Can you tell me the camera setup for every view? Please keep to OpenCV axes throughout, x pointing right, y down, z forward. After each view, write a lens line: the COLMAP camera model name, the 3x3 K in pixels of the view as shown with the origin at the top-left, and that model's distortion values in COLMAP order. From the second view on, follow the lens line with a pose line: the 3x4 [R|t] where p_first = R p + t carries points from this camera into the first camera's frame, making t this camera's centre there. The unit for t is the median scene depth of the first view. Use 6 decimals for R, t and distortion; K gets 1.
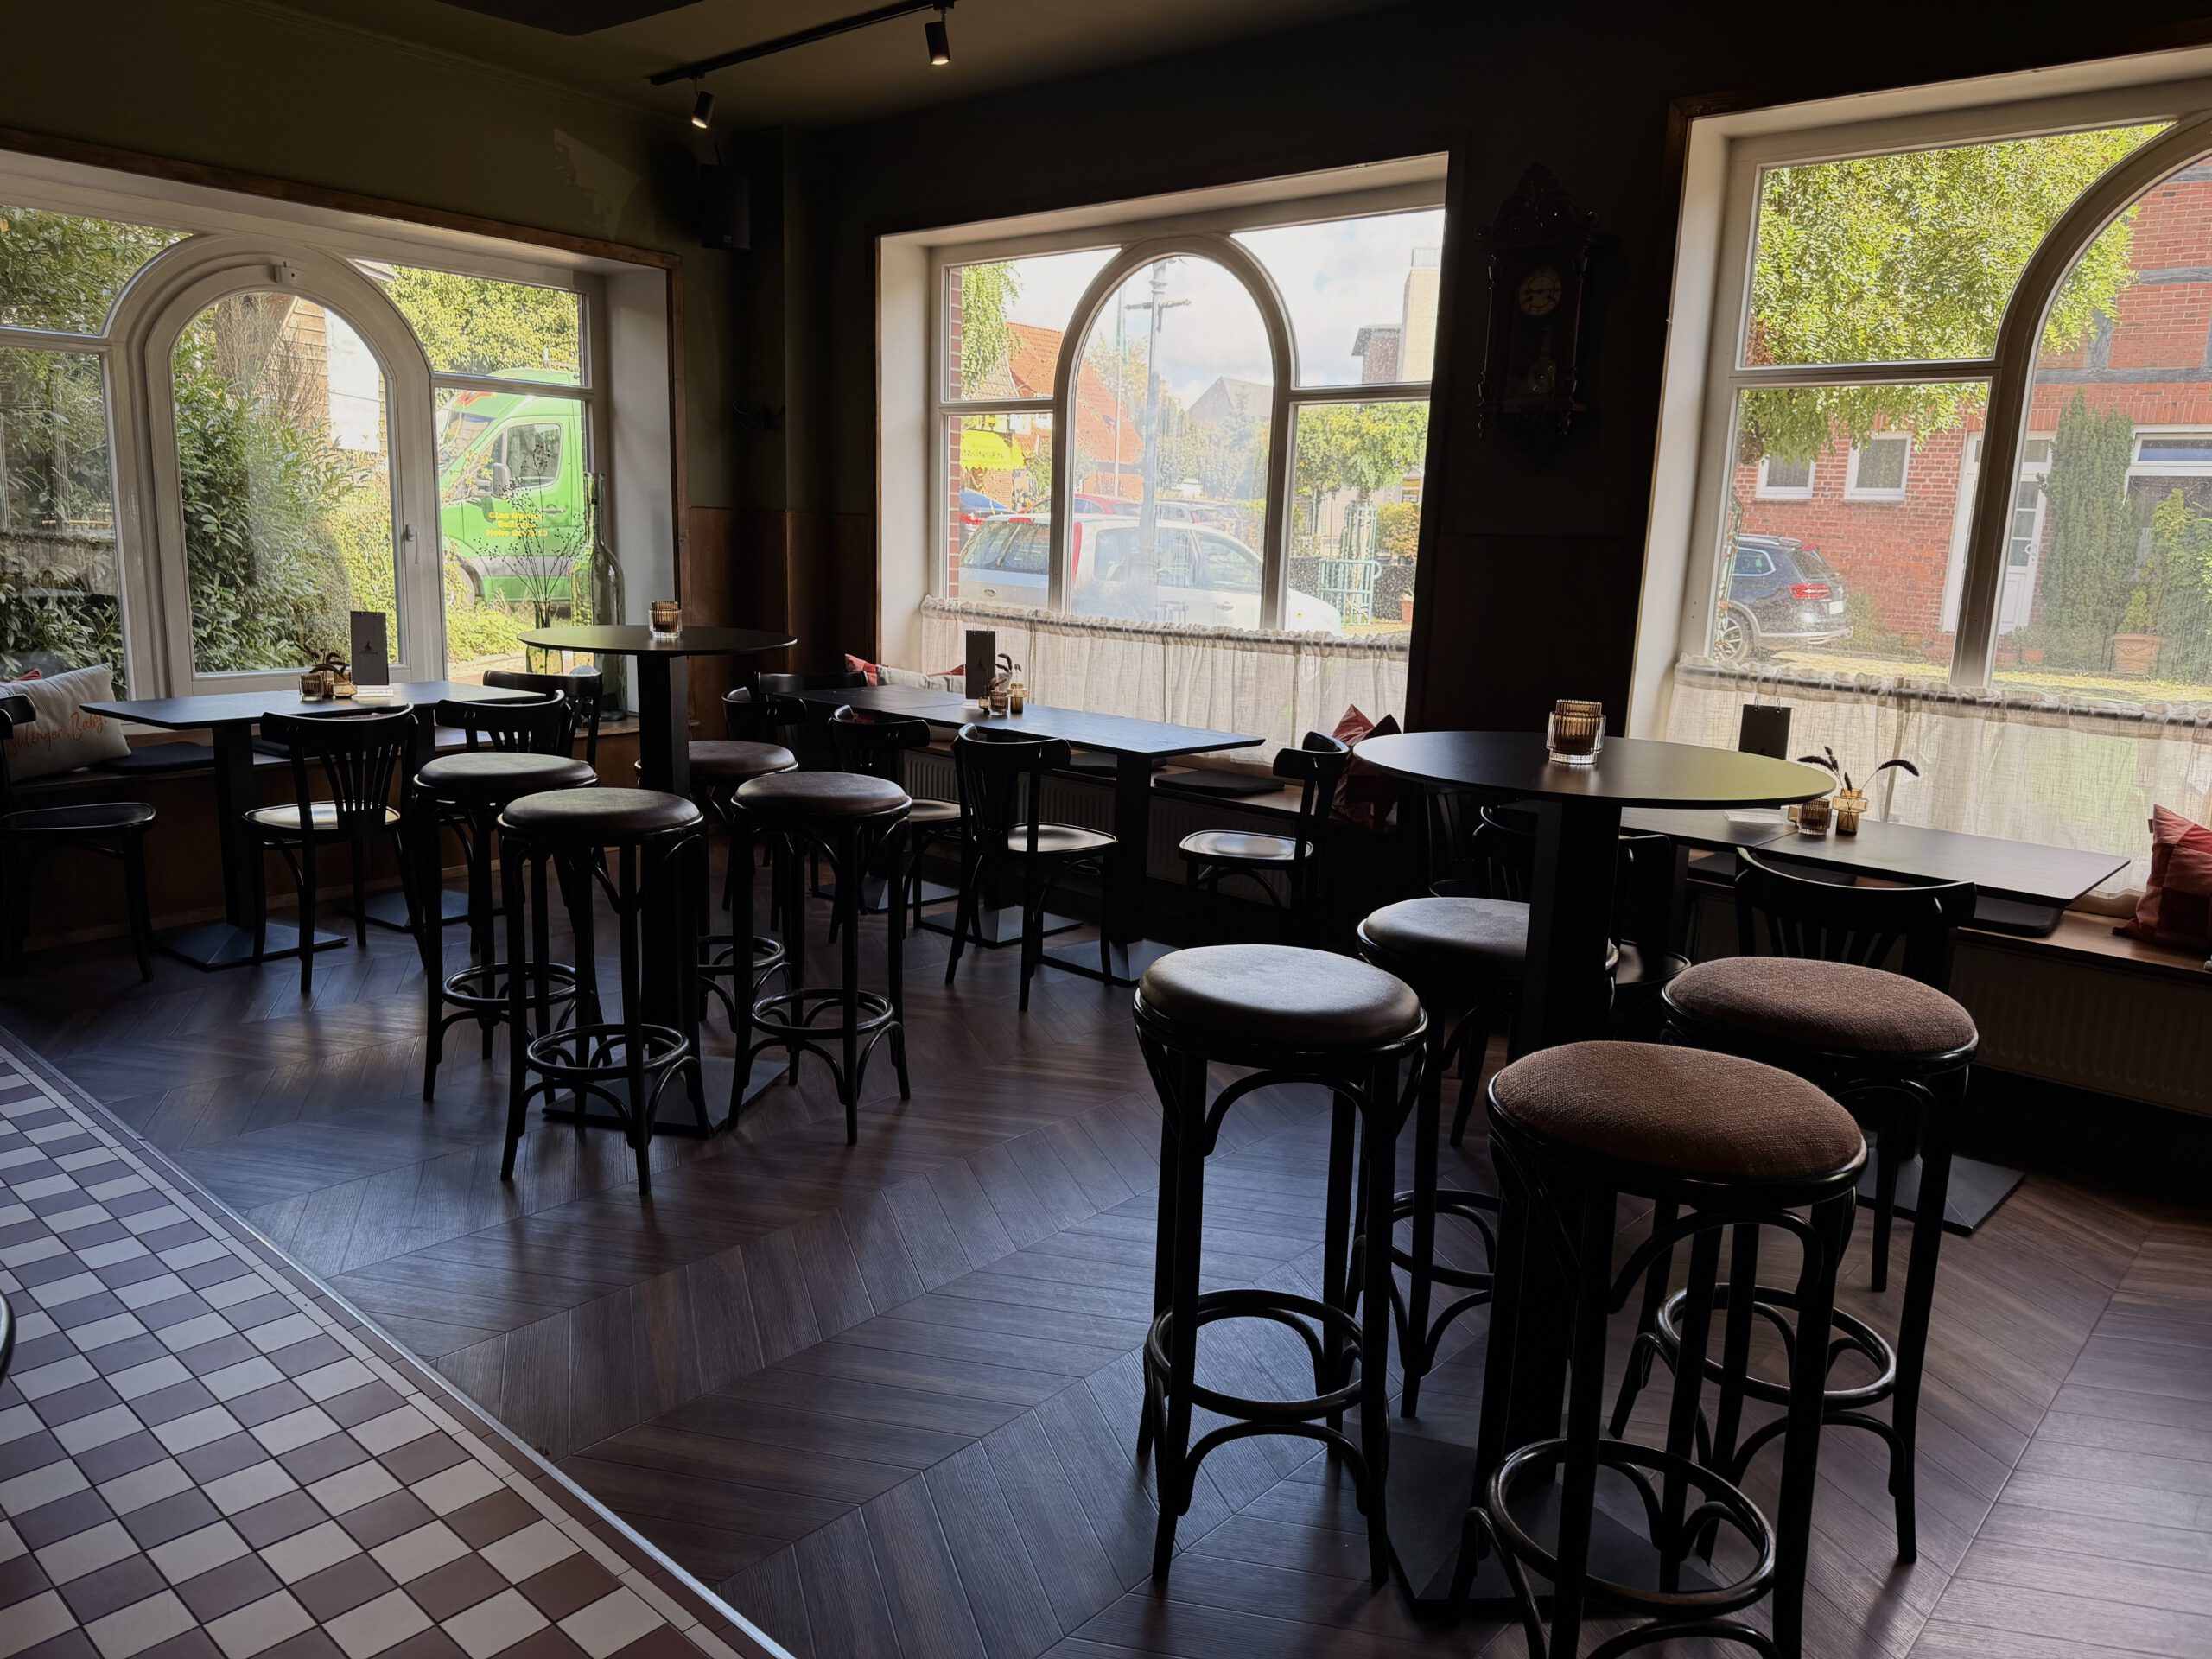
lens RADIAL K [[1563.1, 0, 1106.0], [0, 1563.1, 829.5], [0, 0, 1]] dist [0.146956, -0.238956]
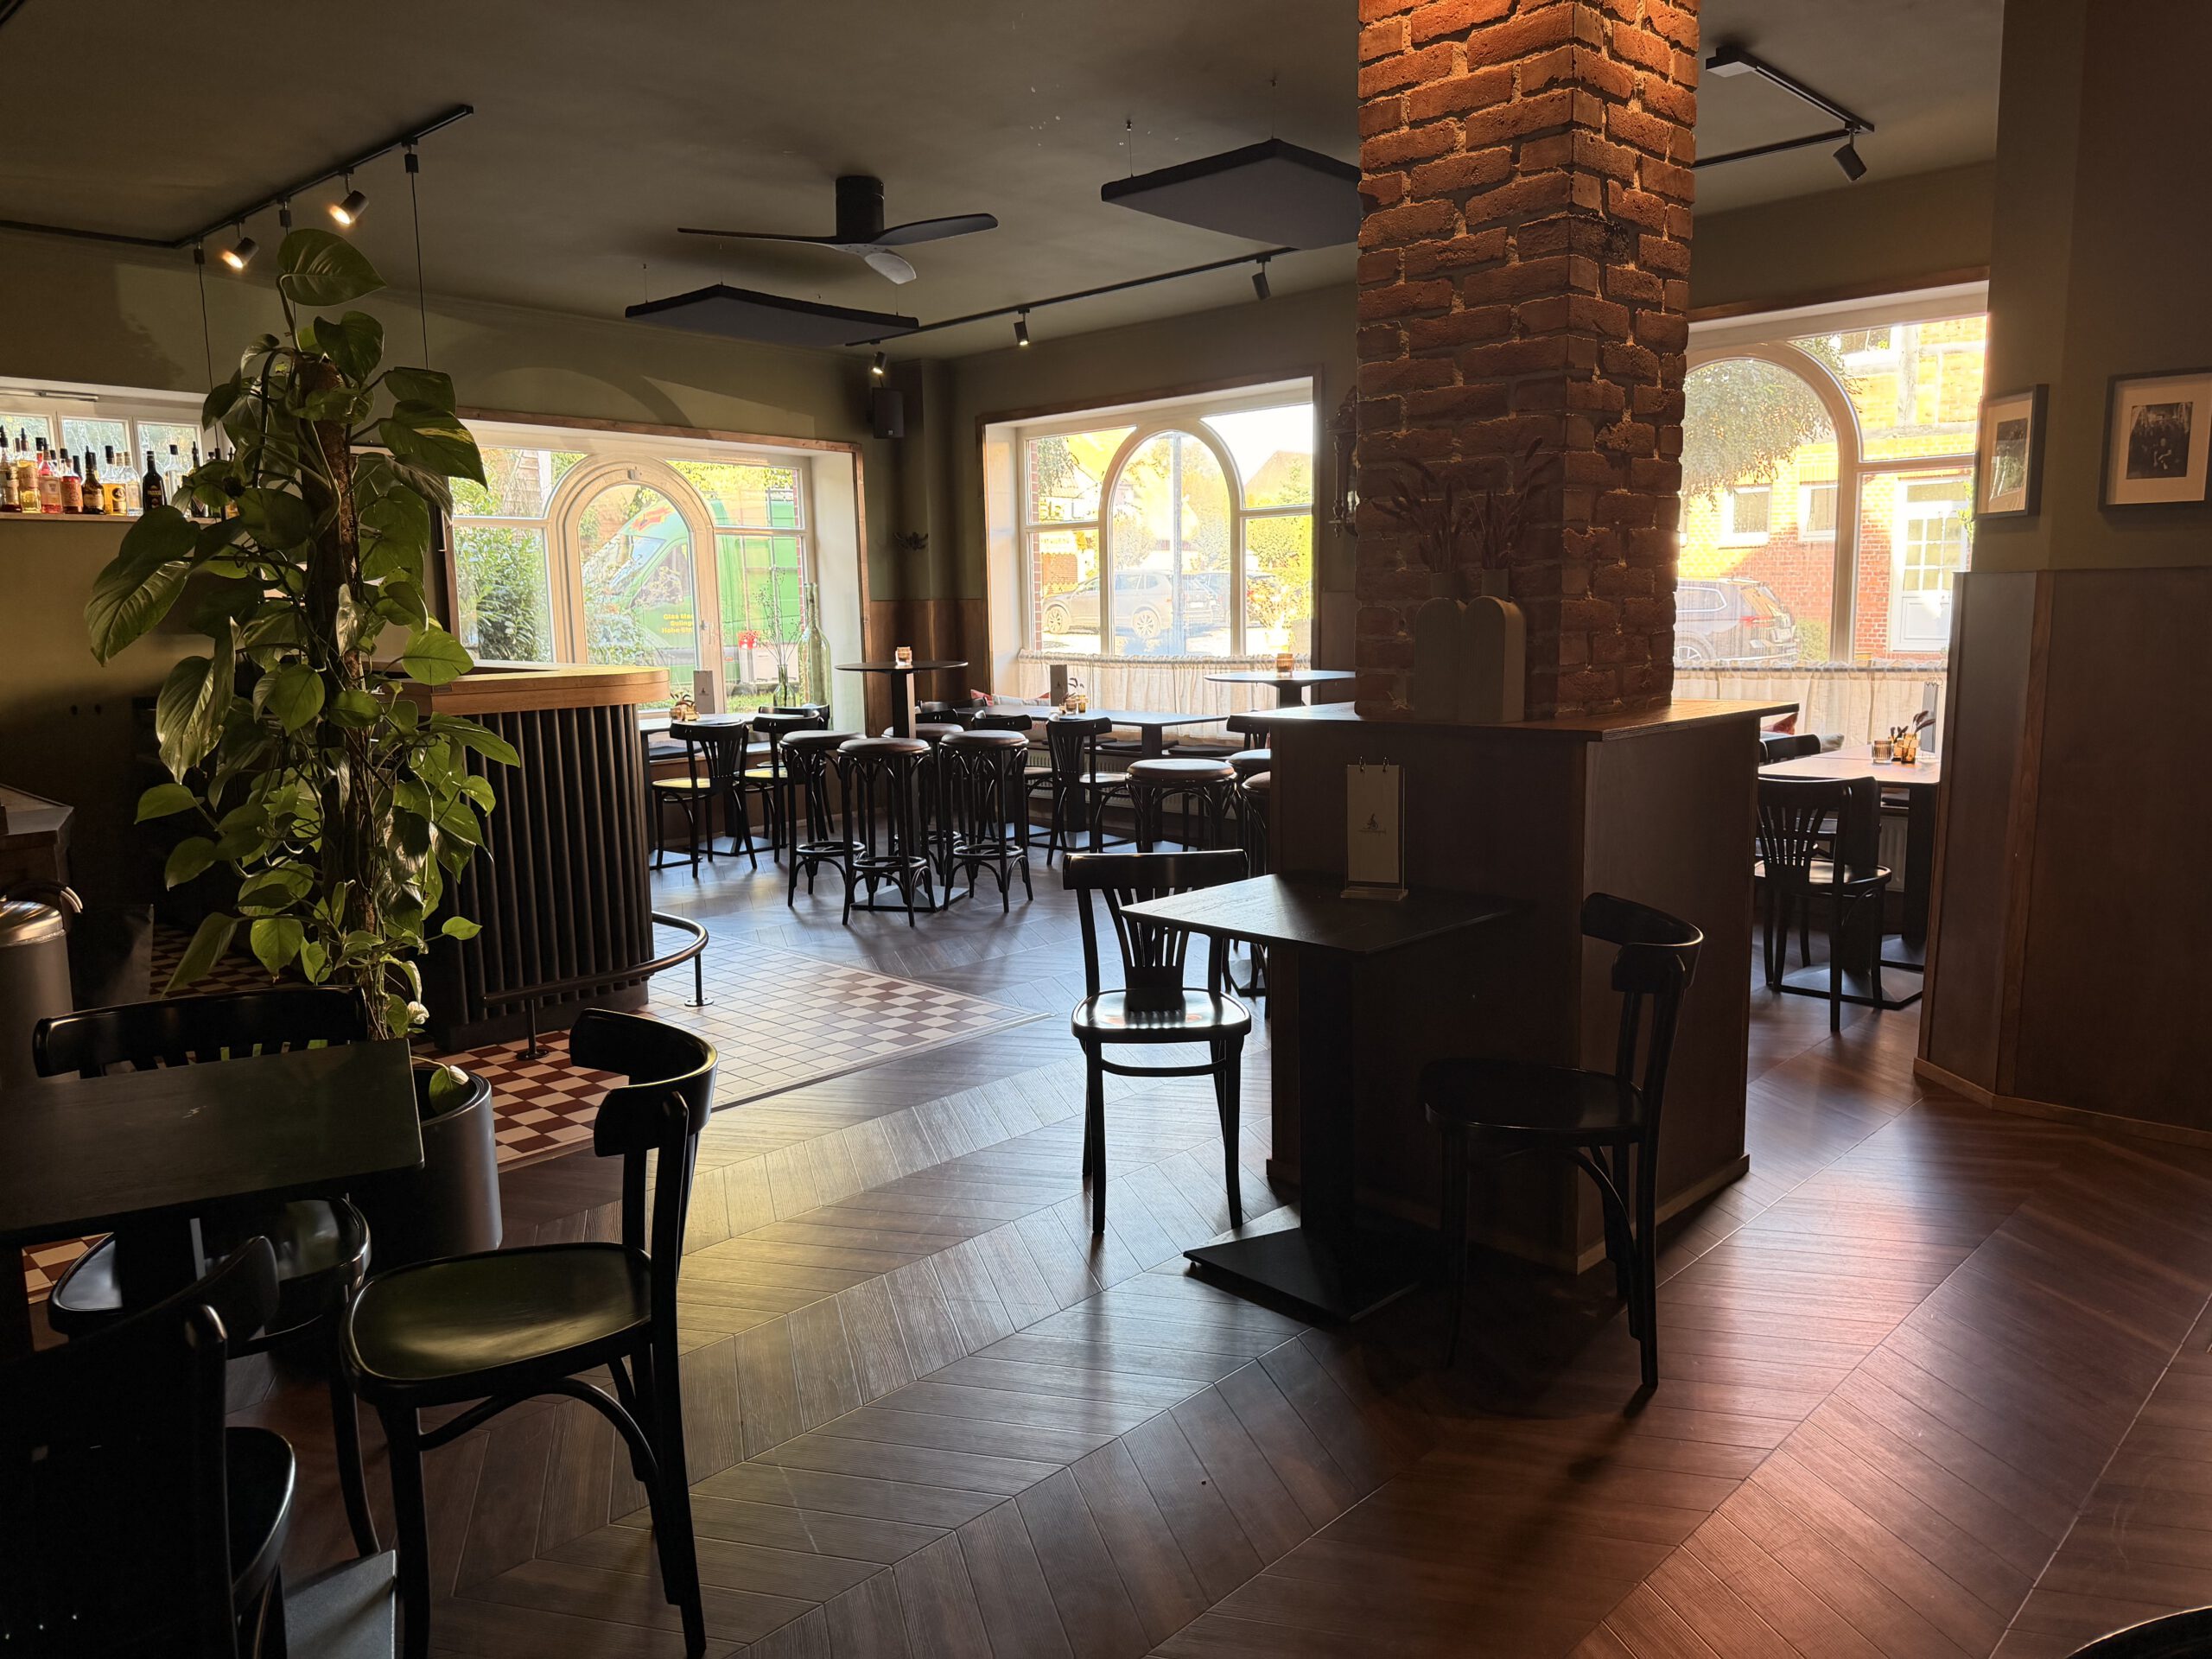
lens RADIAL K [[1563.1, 0, 1106.0], [0, 1563.1, 829.5], [0, 0, 1]] dist [0.146956, -0.238956]
pose [[0.997692, -0.045616, -0.050300, 0.042889], [0.043257, 0.997957, -0.047024, 0.120923], [0.052342, 0.044740, 0.997627, -0.603767]]
